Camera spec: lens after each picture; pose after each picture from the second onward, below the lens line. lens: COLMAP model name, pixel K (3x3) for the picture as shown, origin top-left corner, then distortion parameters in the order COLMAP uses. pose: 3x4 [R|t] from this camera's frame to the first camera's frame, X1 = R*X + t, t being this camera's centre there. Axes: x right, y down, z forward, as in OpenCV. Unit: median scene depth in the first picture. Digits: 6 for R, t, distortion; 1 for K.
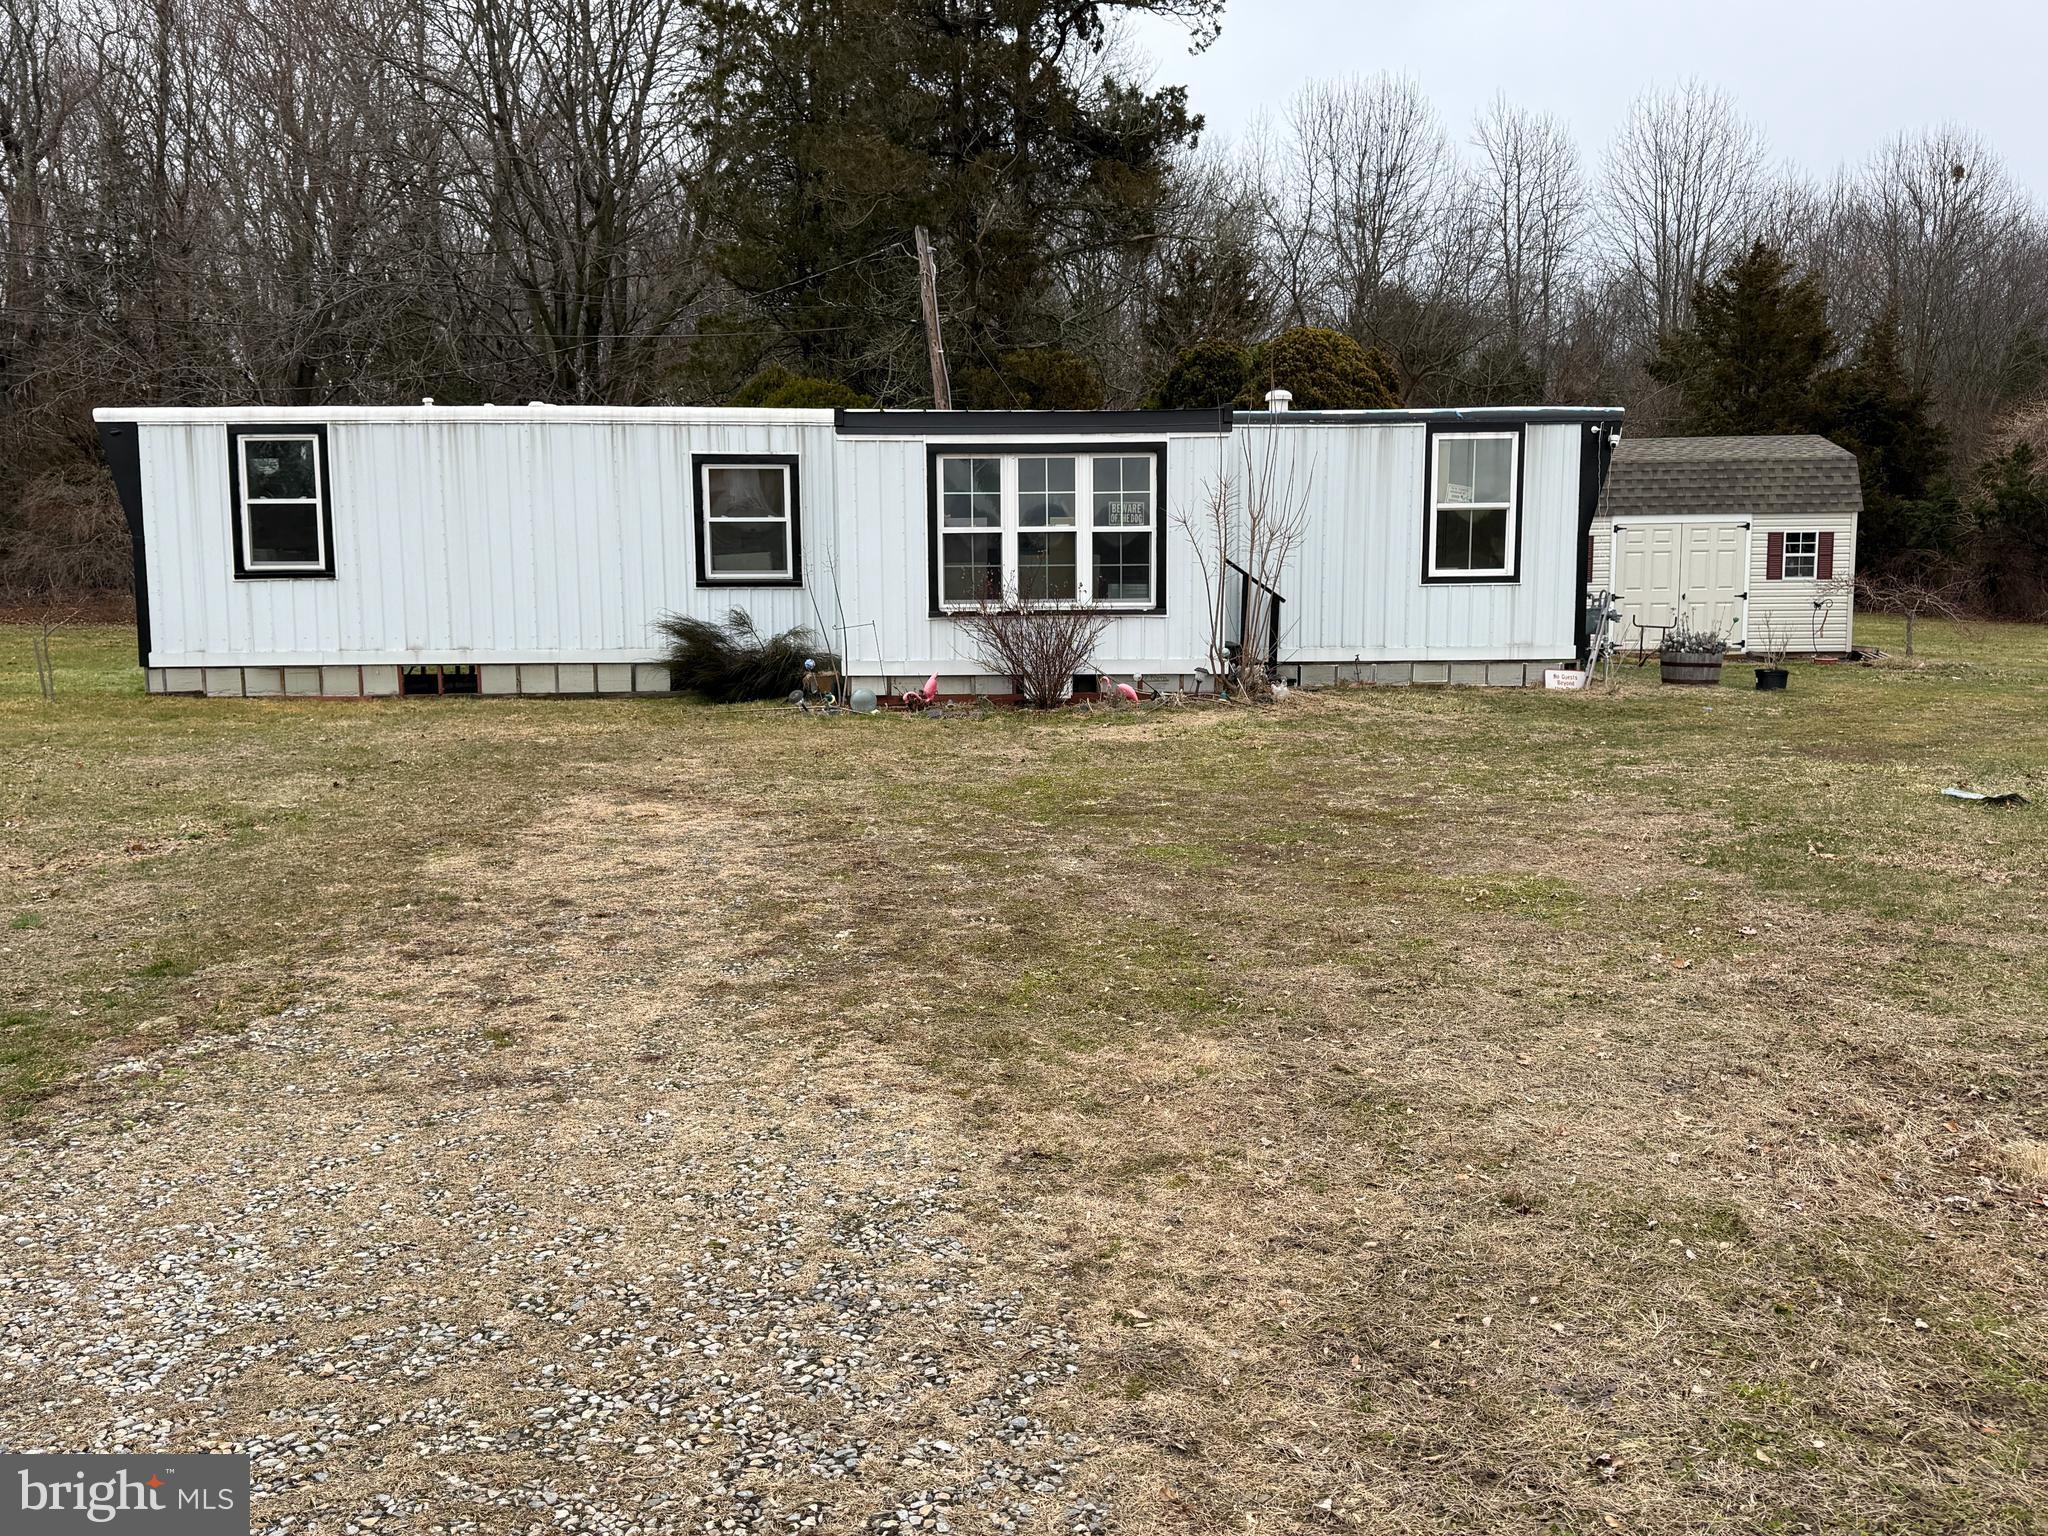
lens RADIAL K [[1832.5, 0, 1024.0], [0, 1832.5, 768.0], [0, 0, 1]] dist [0.189174, -0.412316]
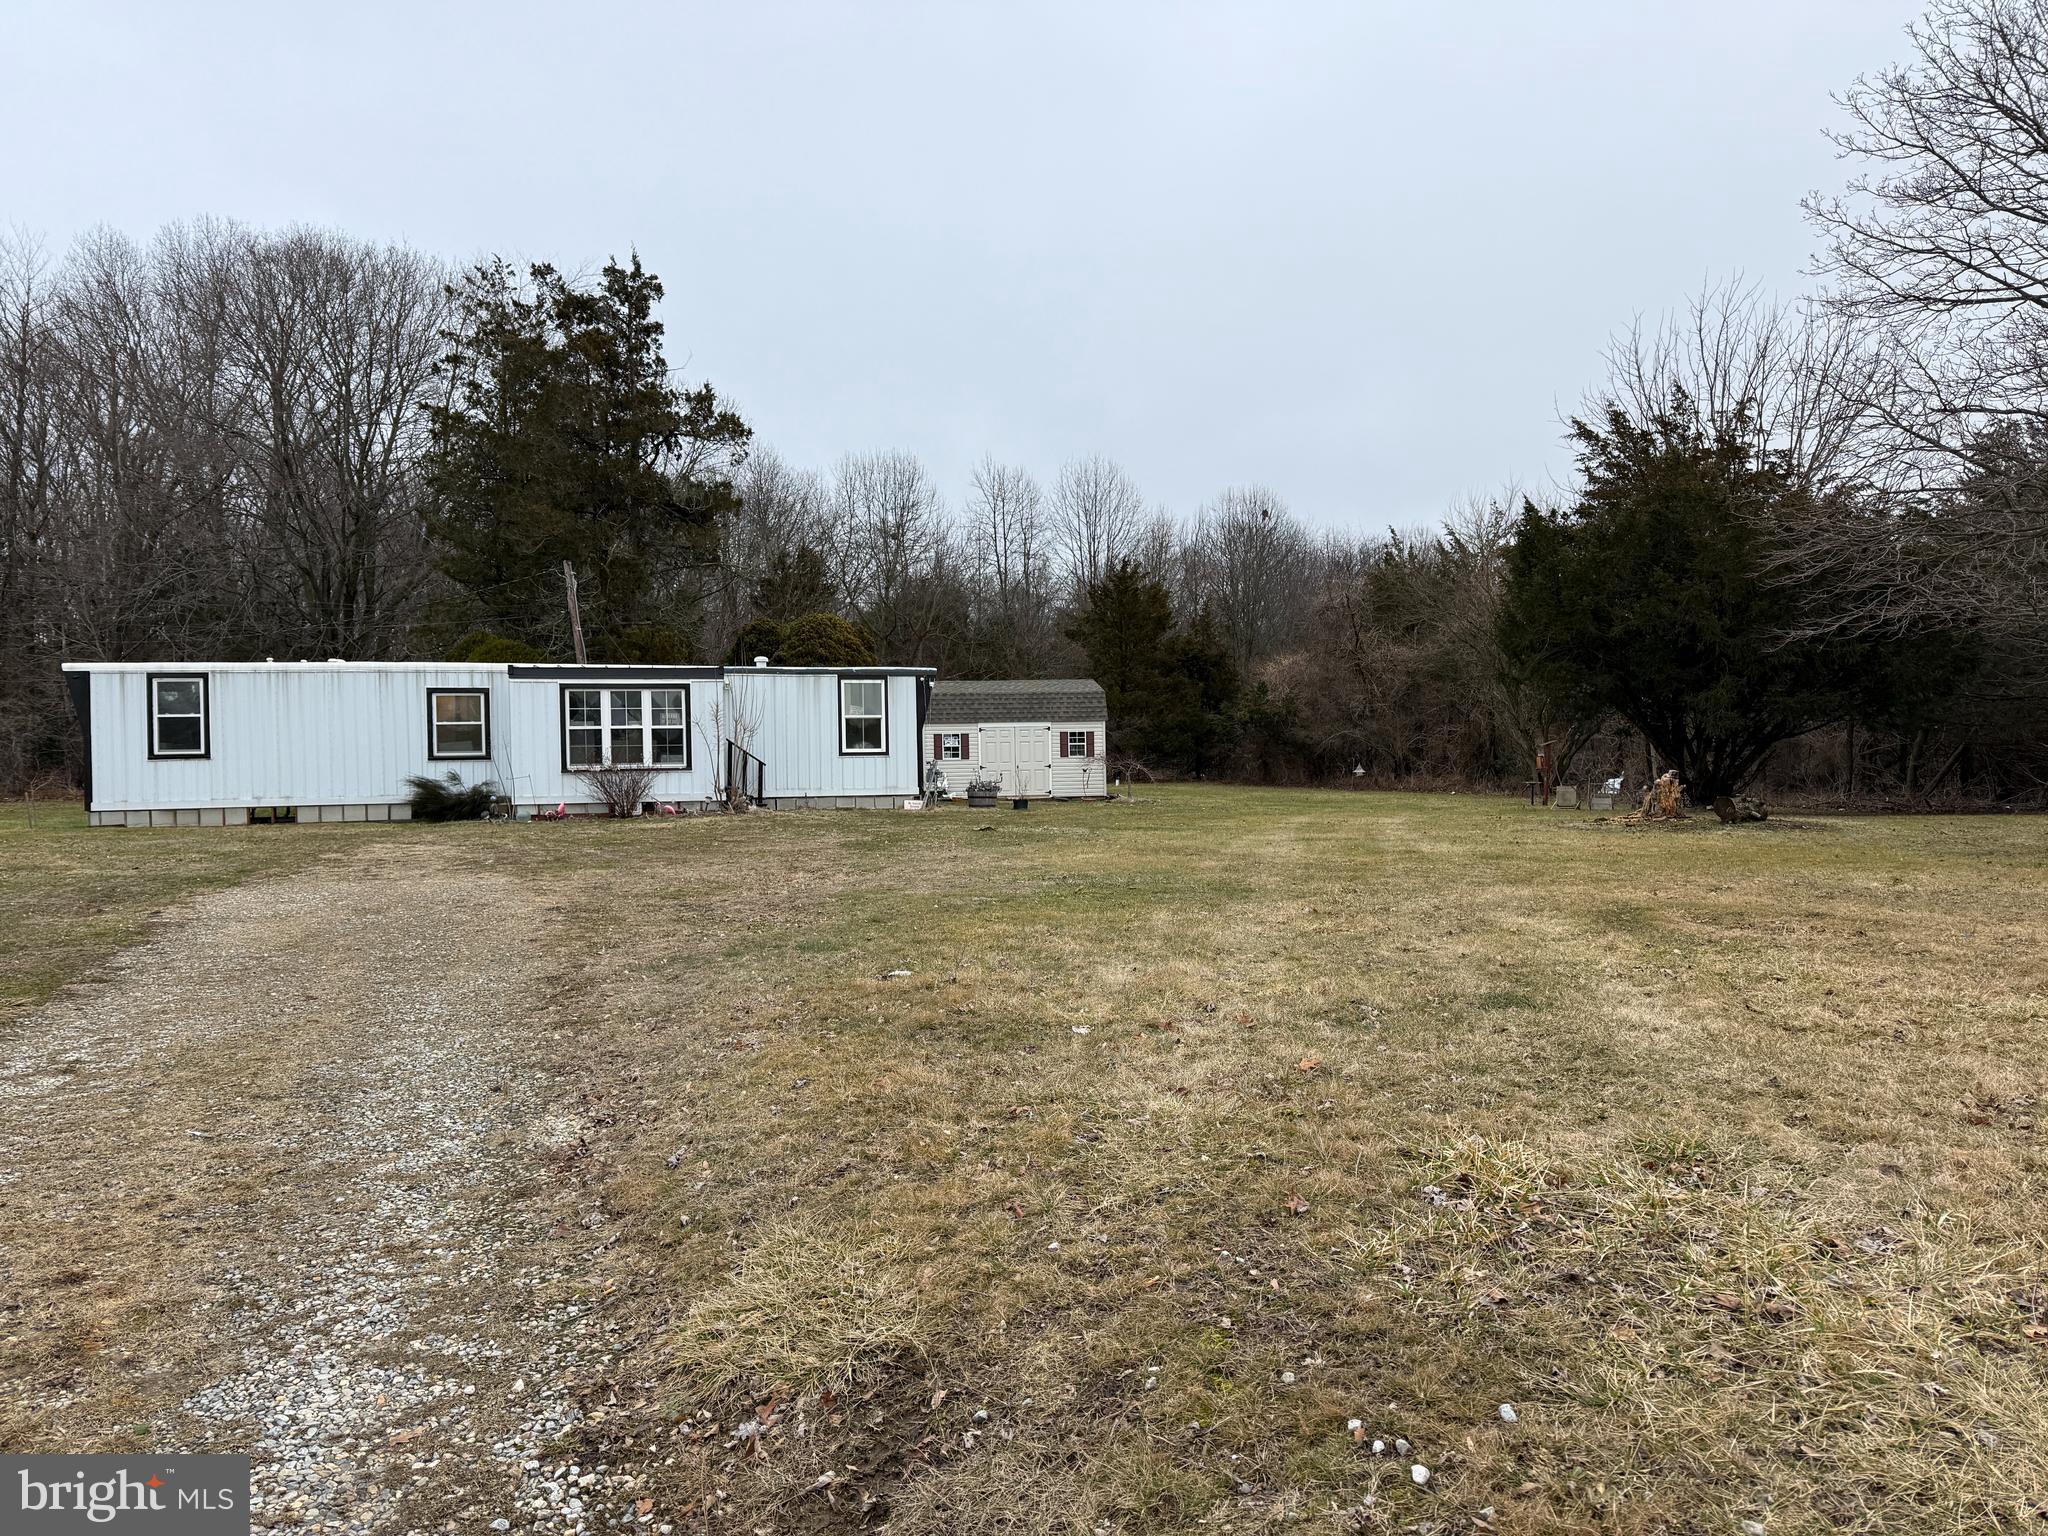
lens RADIAL K [[1385.9, 0, 1024.0], [0, 1385.9, 768.0], [0, 0, 1]] dist [0.127308, -0.222466]
pose [[0.973177, -0.010731, 0.229807, 0.071192], [0.034649, 0.994354, -0.100297, 0.065679], [-0.227433, 0.105570, 0.968054, -0.451280]]
